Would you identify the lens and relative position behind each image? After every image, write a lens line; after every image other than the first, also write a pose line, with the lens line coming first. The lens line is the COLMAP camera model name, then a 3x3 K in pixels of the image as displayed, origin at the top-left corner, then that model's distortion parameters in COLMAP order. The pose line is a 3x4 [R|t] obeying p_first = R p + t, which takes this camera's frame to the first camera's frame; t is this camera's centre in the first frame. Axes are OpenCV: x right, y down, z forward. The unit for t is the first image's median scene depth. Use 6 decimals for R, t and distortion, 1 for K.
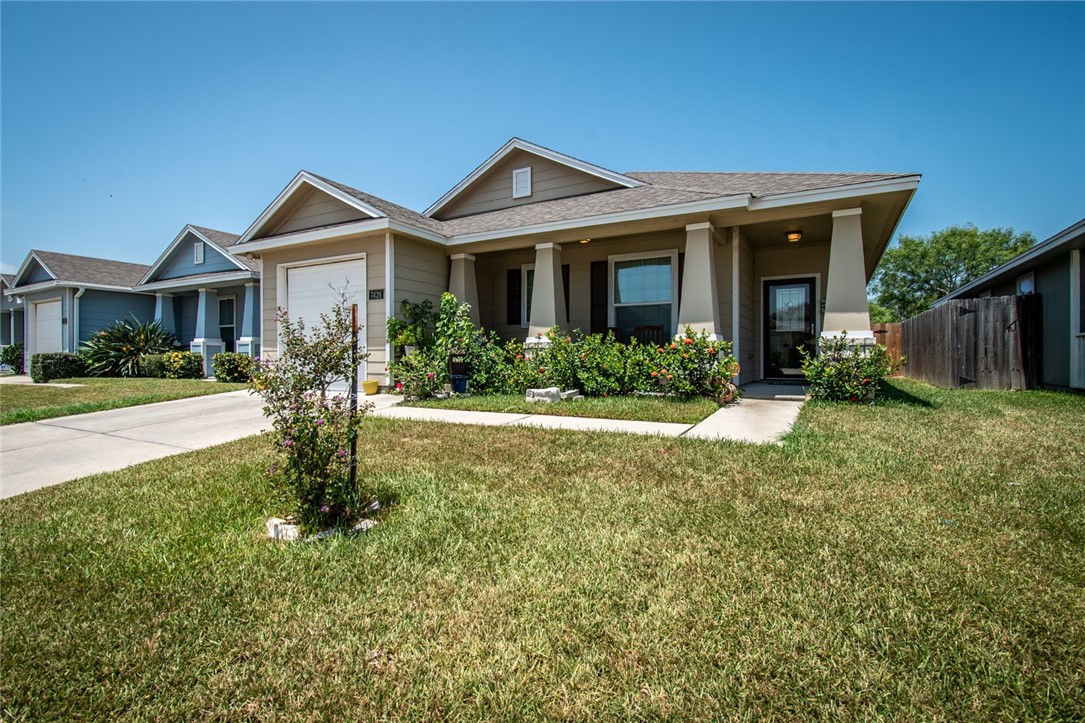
lens RADIAL K [[507.4, 0, 544.9], [0, 507.4, 358.6], [0, 0, 1]] dist [0.001609, 0.000088]
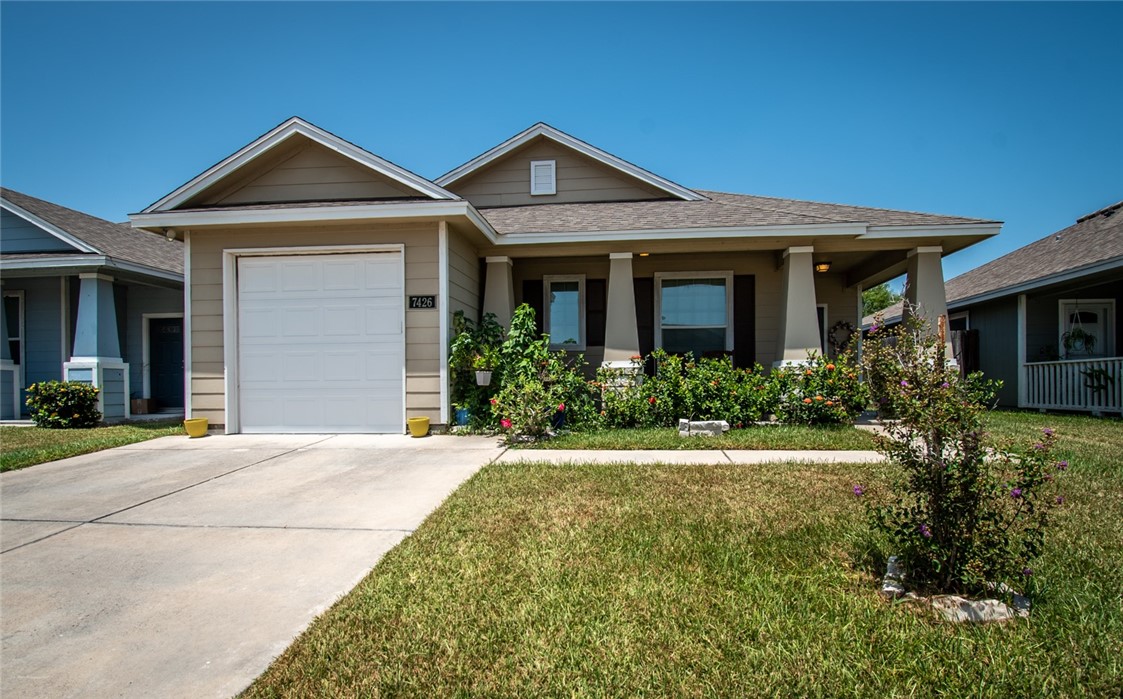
lens RADIAL K [[563.1, 0, 587.7], [0, 563.1, 388.7], [0, 0, 1]] dist [-0.004326, -0.000373]
pose [[0.918949, -0.008127, 0.394294, -0.406882], [0.007451, 0.999967, 0.003246, 0.000064], [-0.394307, -0.000045, 0.918979, 0.135724]]
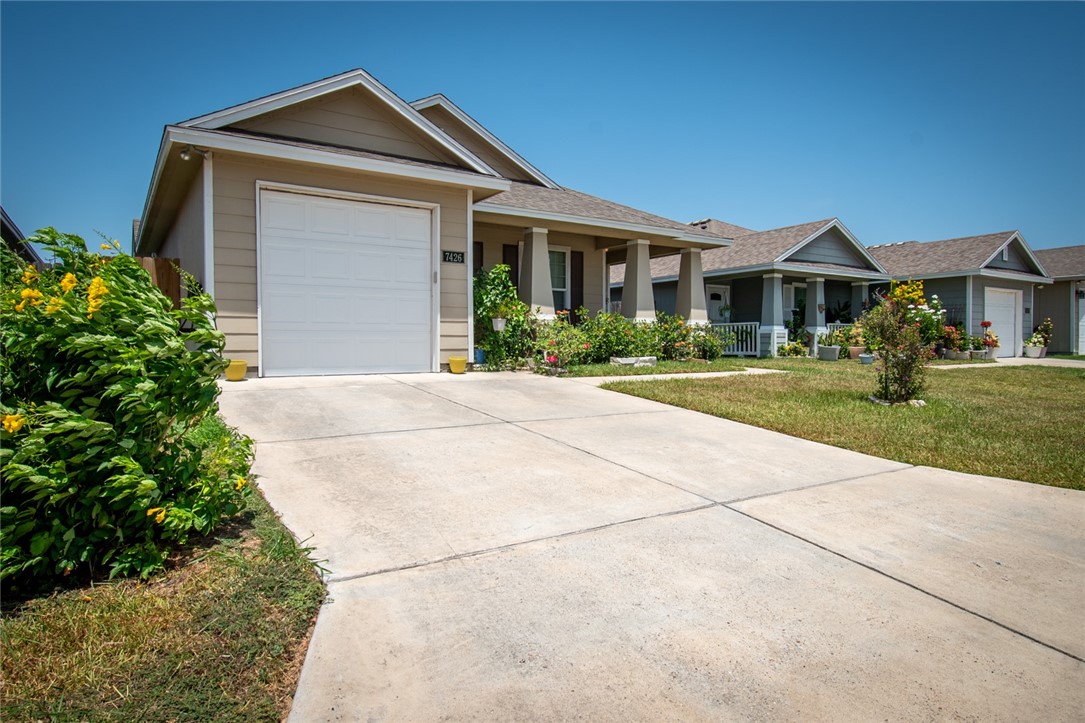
lens RADIAL K [[649.6, 0, 538.8], [0, 649.6, 358.2], [0, 0, 1]] dist [-0.003778, -0.000048]
pose [[0.462897, -0.017709, 0.886235, -1.157982], [0.003778, 0.999831, 0.018006, 0.023619], [-0.886404, -0.004987, 0.462885, 0.339802]]
